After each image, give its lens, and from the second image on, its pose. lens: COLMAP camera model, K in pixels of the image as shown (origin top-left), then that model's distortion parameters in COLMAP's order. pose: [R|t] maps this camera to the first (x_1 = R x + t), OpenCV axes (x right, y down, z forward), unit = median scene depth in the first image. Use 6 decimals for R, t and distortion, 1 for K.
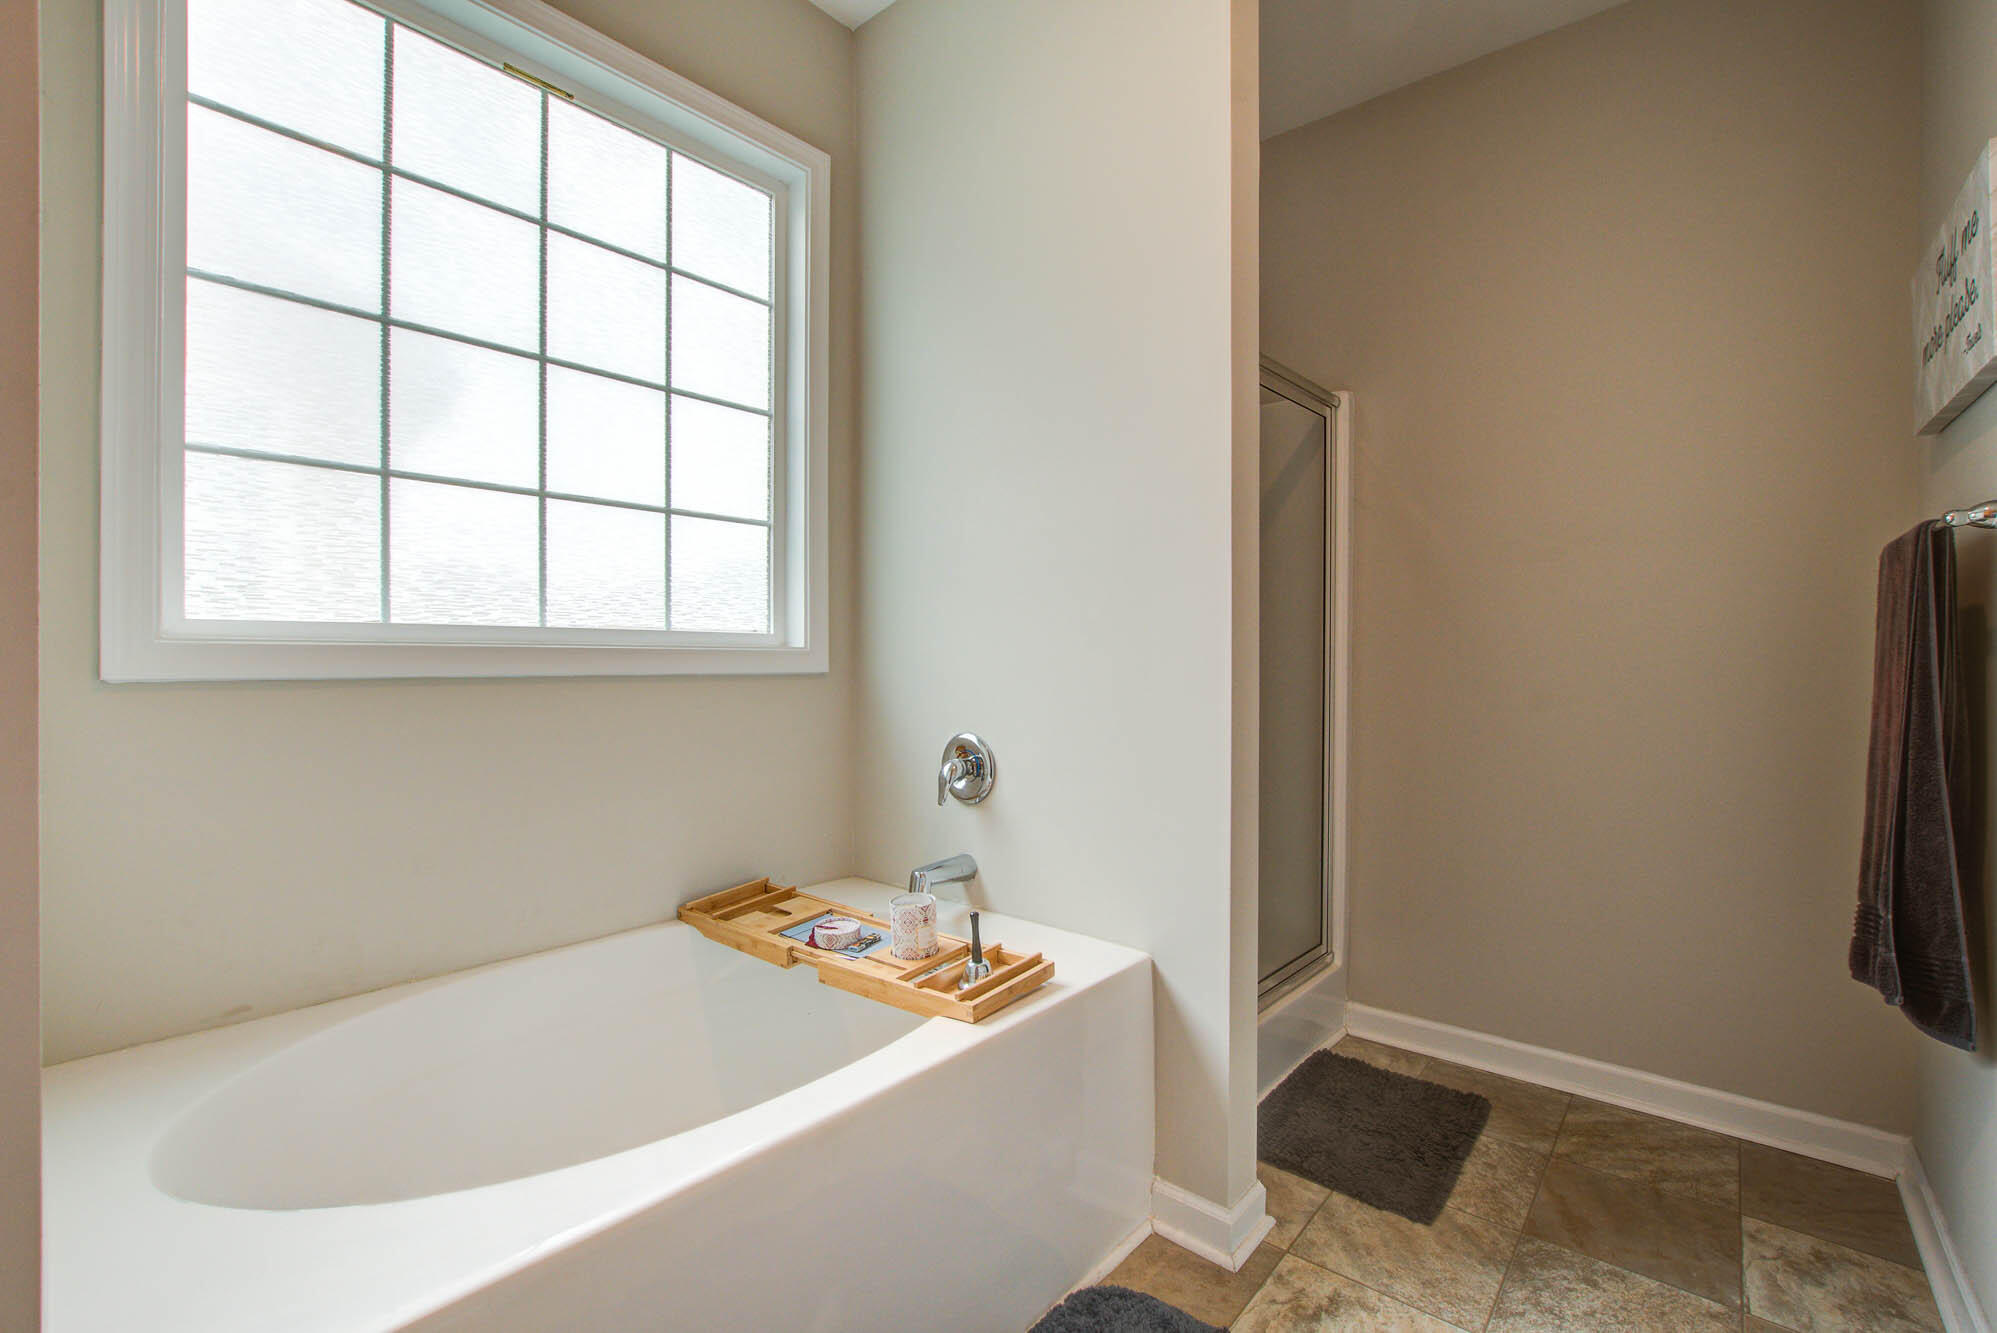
lens RADIAL K [[881.6, 0, 994.8], [0, 881.6, 666.8], [0, 0, 1]] dist [-0.023435, 0.000250]
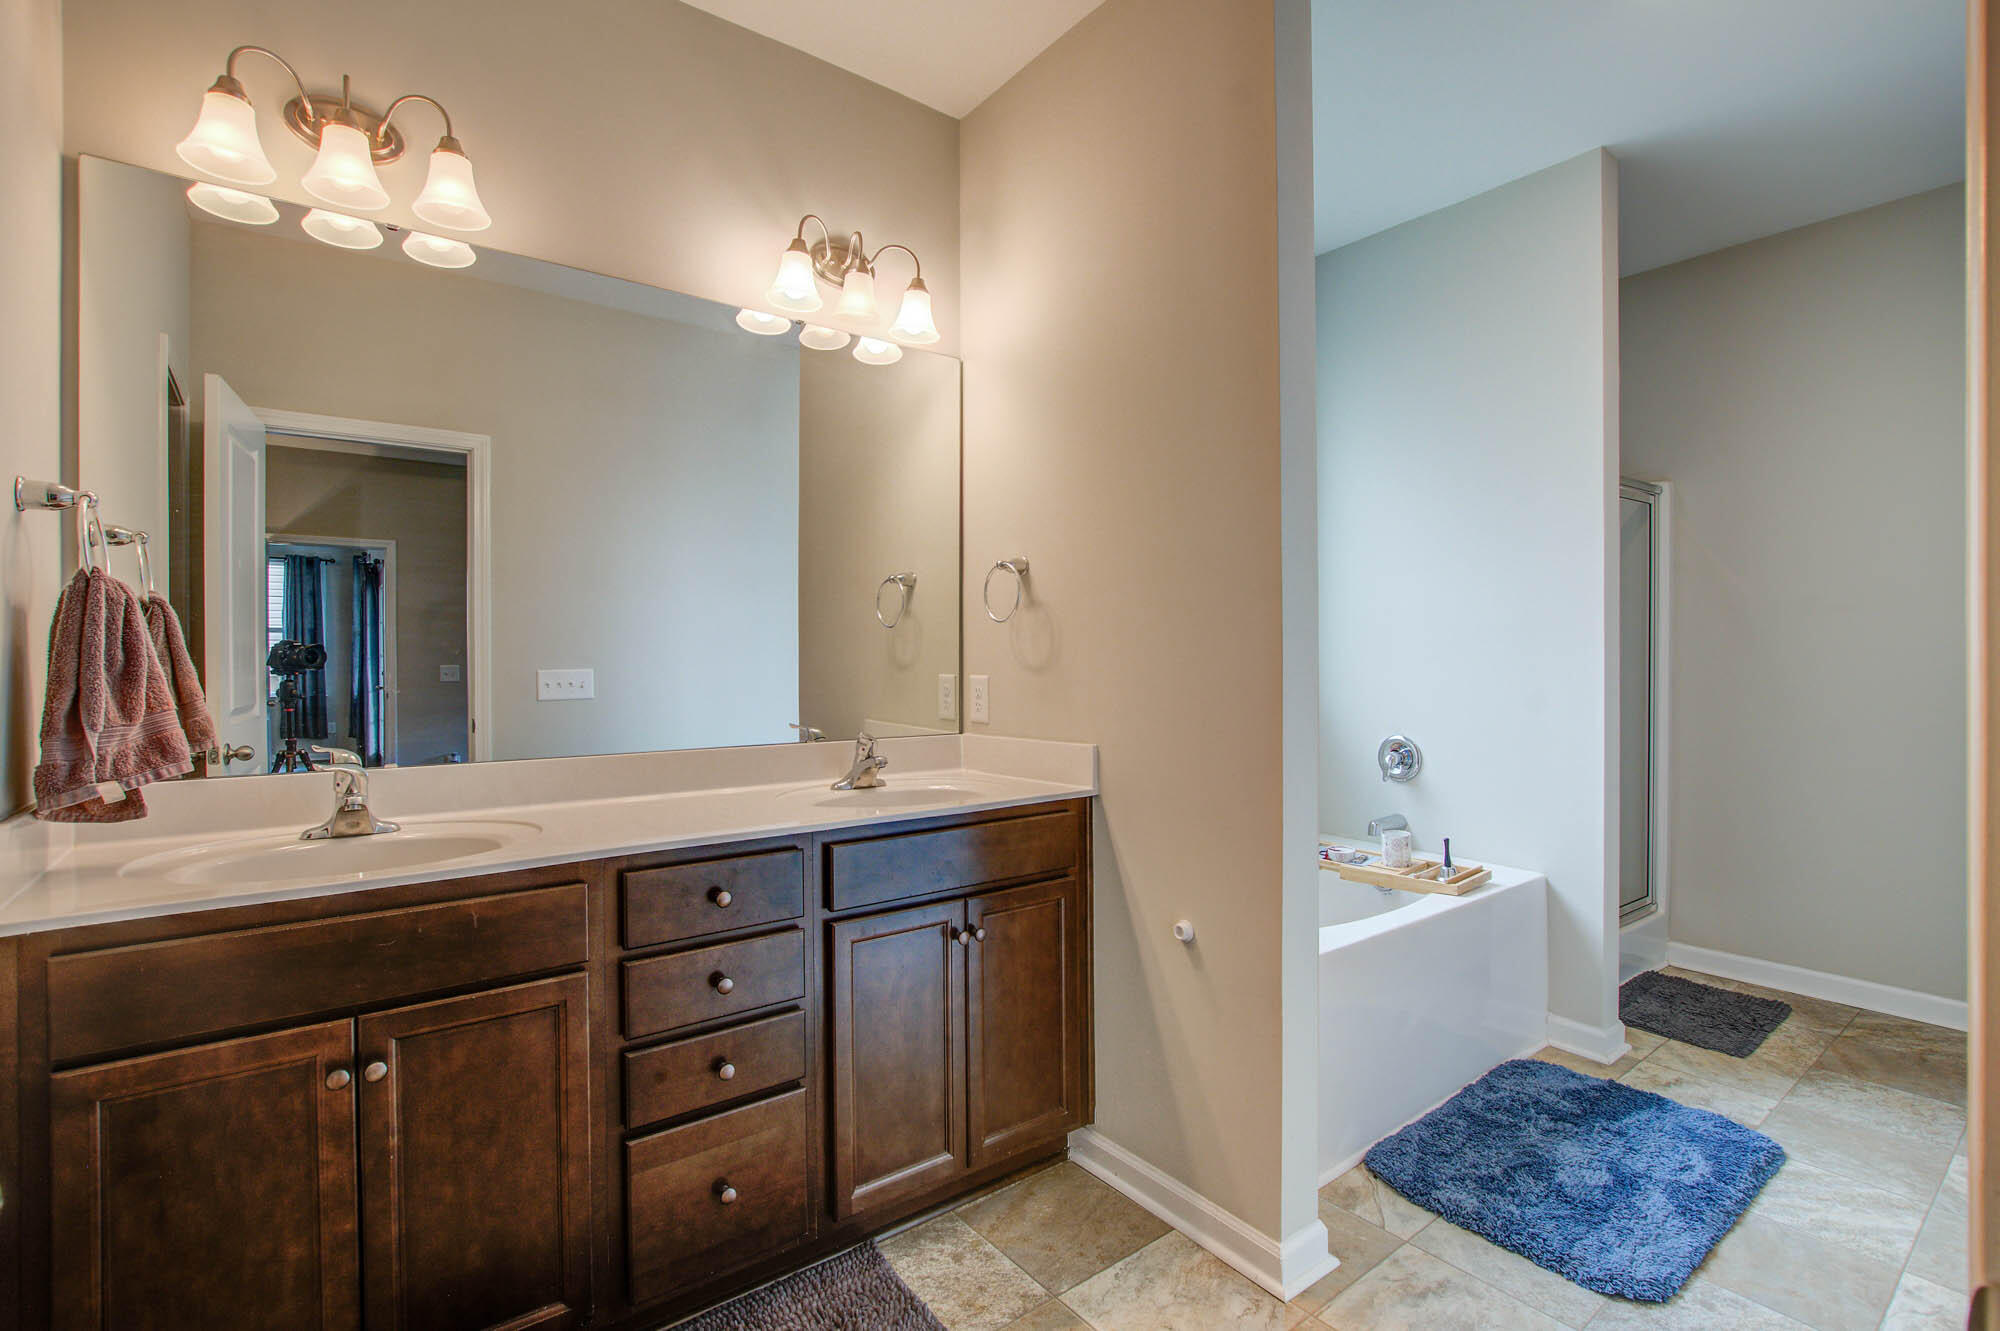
lens RADIAL K [[931.9, 0, 1000.0], [0, 931.9, 665.5], [0, 0, 1]] dist [-0.012386, 0.000817]
pose [[0.978183, -0.004526, -0.207698, -0.401843], [0.005048, 0.999985, 0.001980, -0.058427], [0.207686, -0.002985, 0.978191, -0.787518]]
